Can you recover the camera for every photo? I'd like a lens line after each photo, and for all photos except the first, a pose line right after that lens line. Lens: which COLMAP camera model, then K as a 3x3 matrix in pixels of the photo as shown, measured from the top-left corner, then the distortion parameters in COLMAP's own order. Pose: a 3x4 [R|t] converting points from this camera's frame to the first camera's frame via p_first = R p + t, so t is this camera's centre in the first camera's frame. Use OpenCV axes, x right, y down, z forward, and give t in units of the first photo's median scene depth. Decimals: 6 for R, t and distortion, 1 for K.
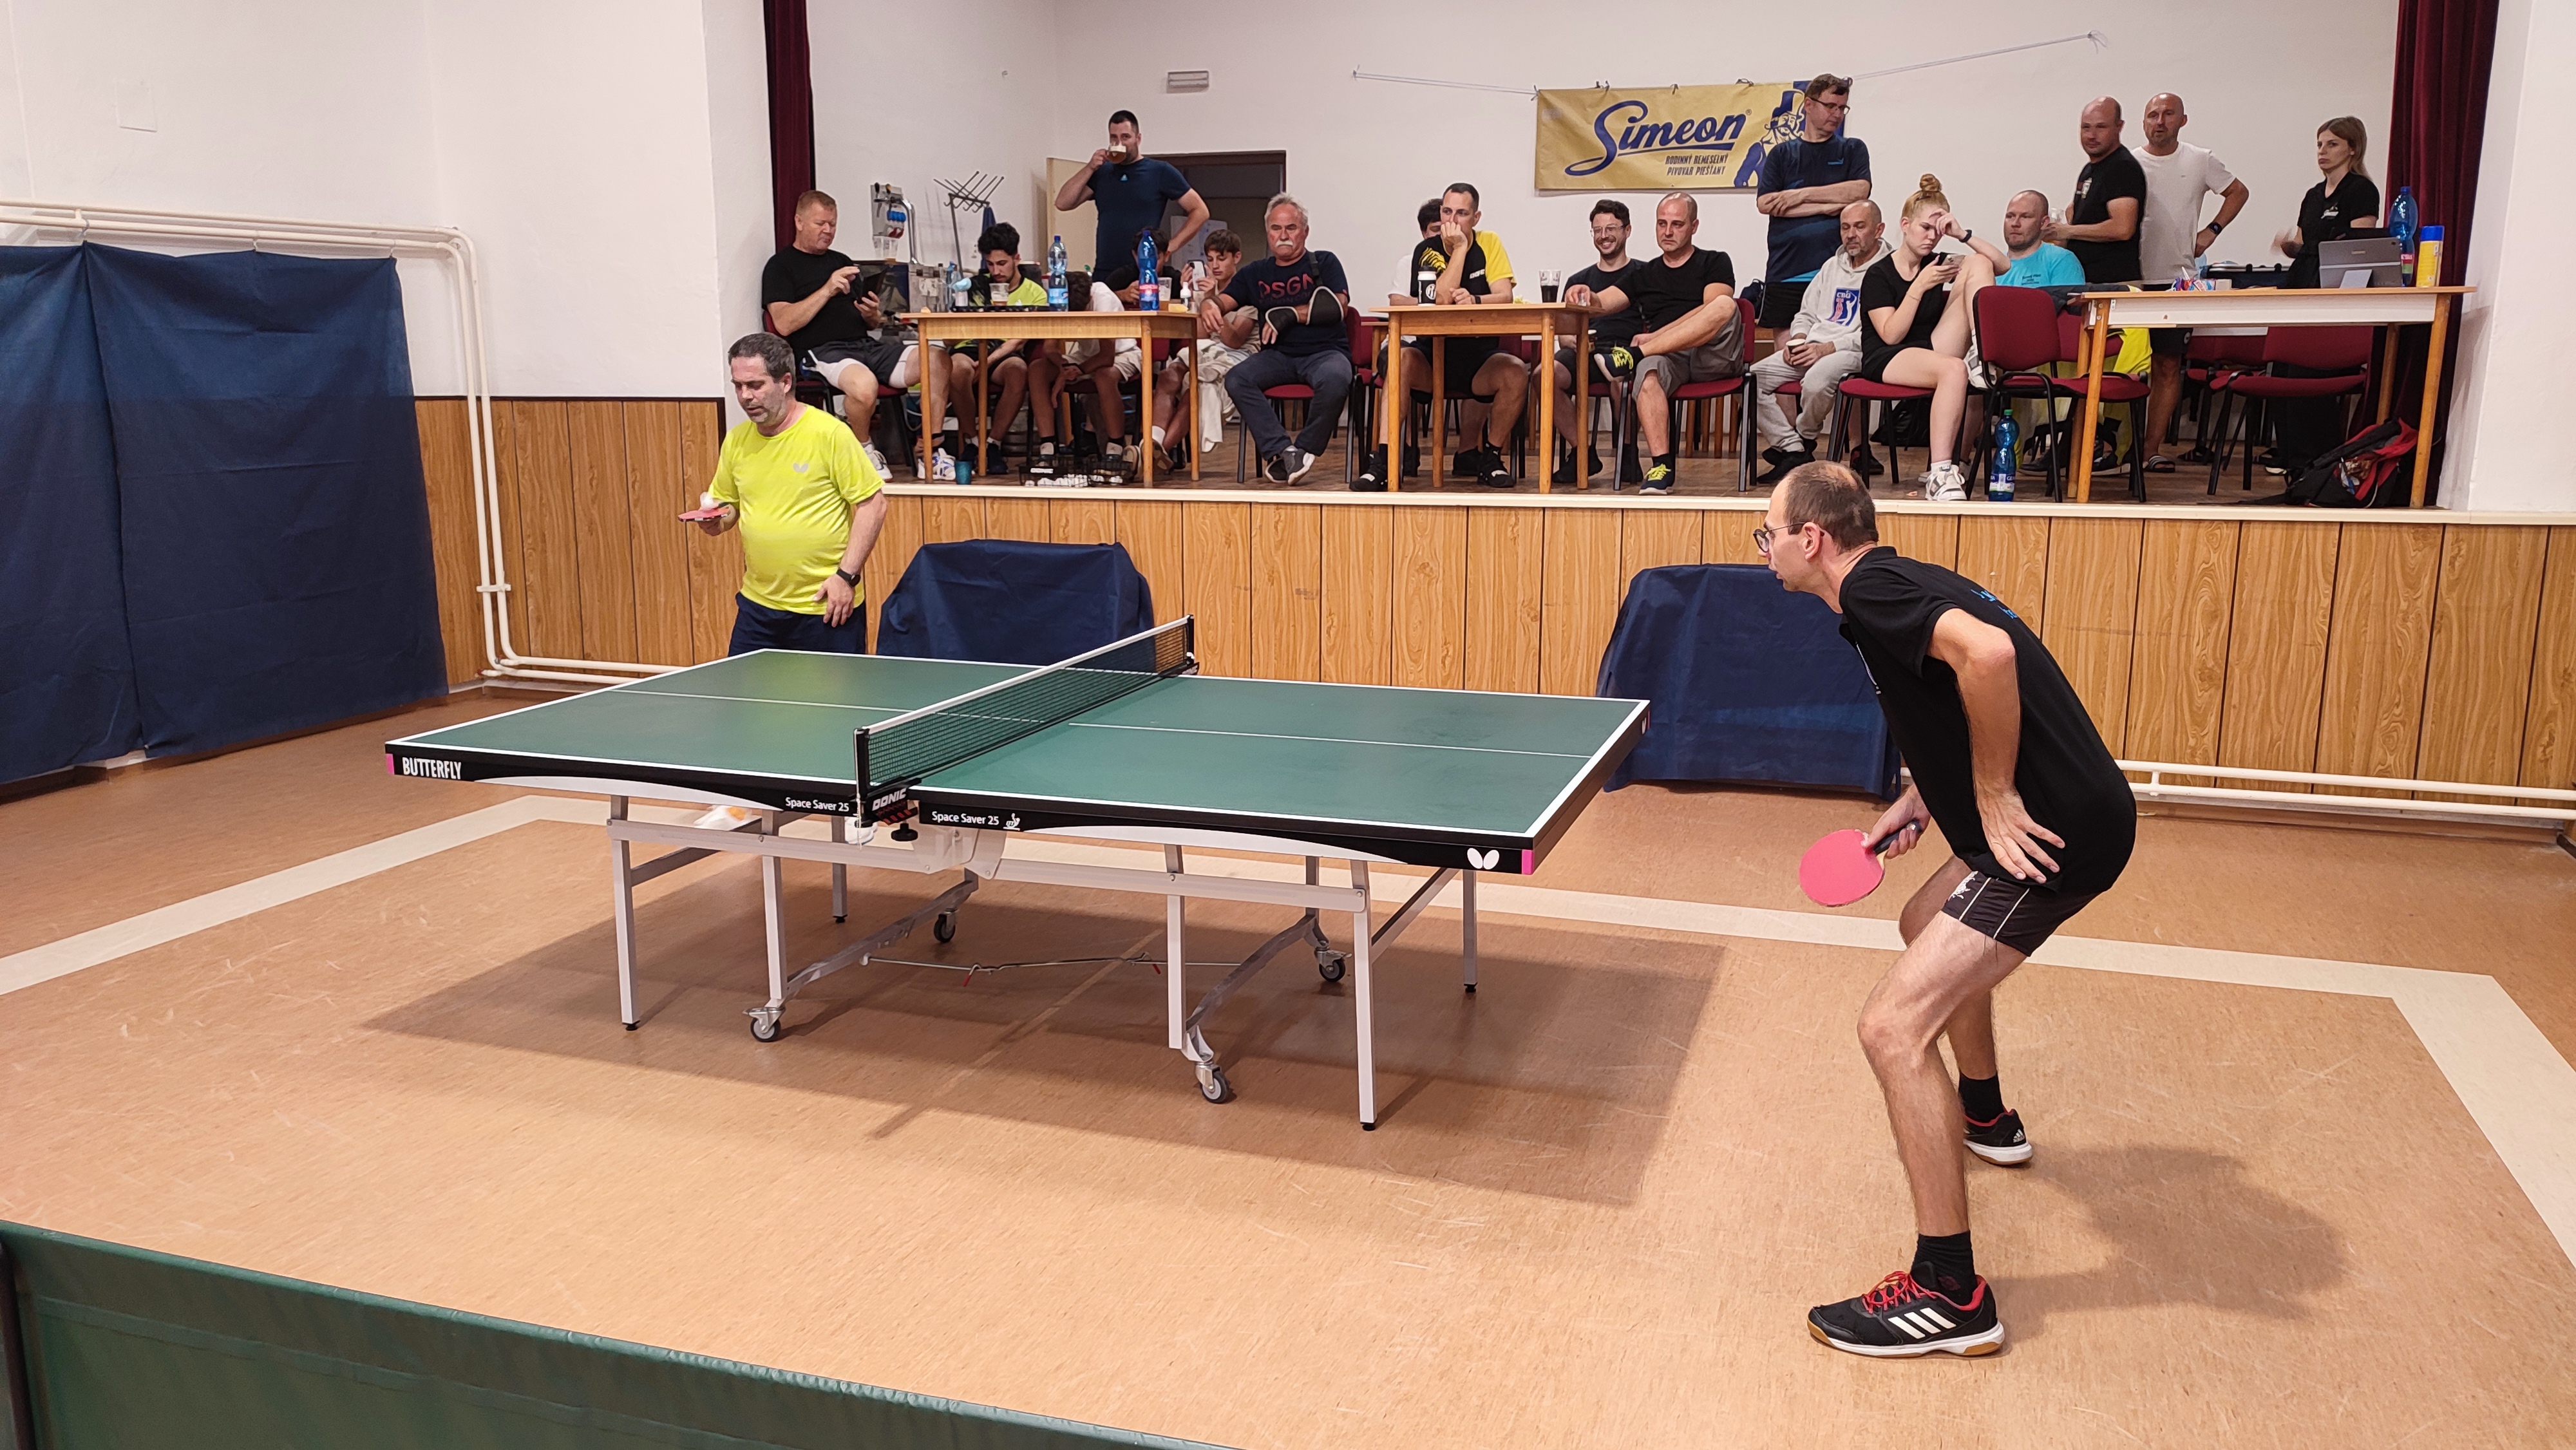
lens RADIAL K [[1872.5, 0, 1288.0], [0, 1872.5, 725.0], [0, 0, 1]] dist [0.011449, 0.004065]
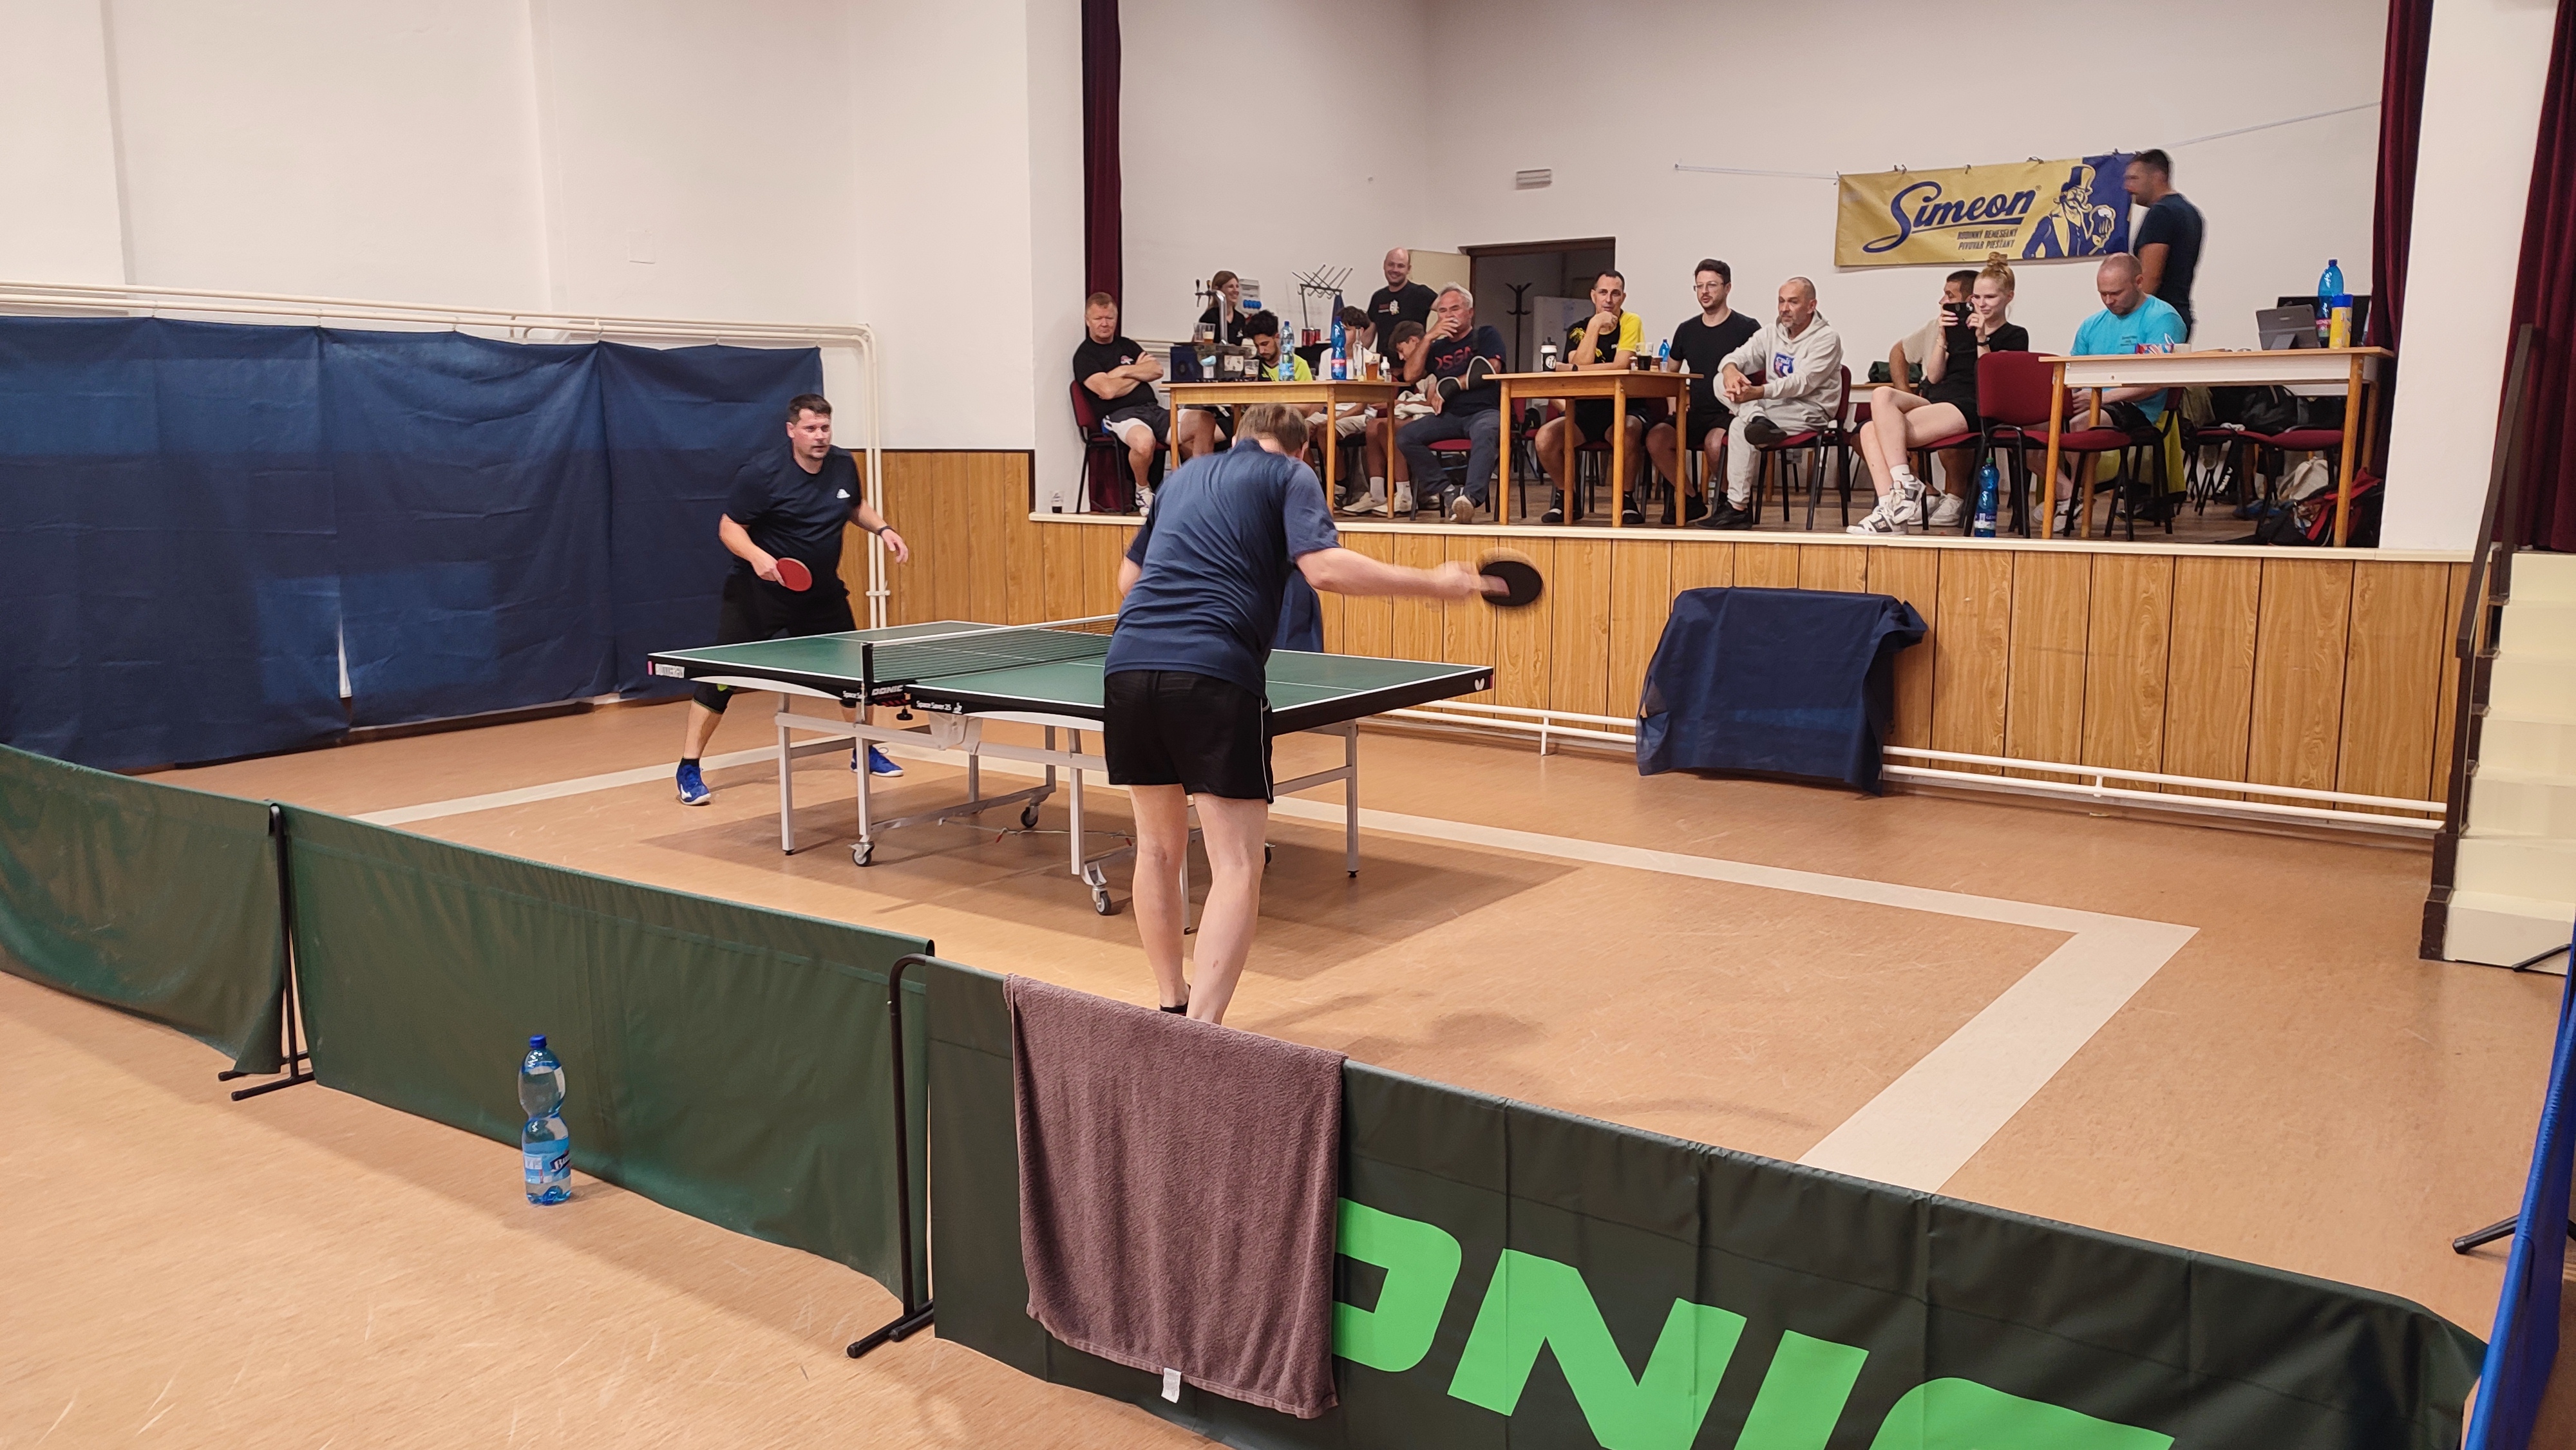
lens RADIAL K [[1872.5, 0, 1288.0], [0, 1872.5, 725.0], [0, 0, 1]] dist [0.011449, 0.004065]
pose [[0.953737, 0.045738, -0.297144, 0.318035], [-0.056799, 0.997973, -0.028692, 0.052524], [0.295229, 0.044242, 0.954402, -0.217774]]
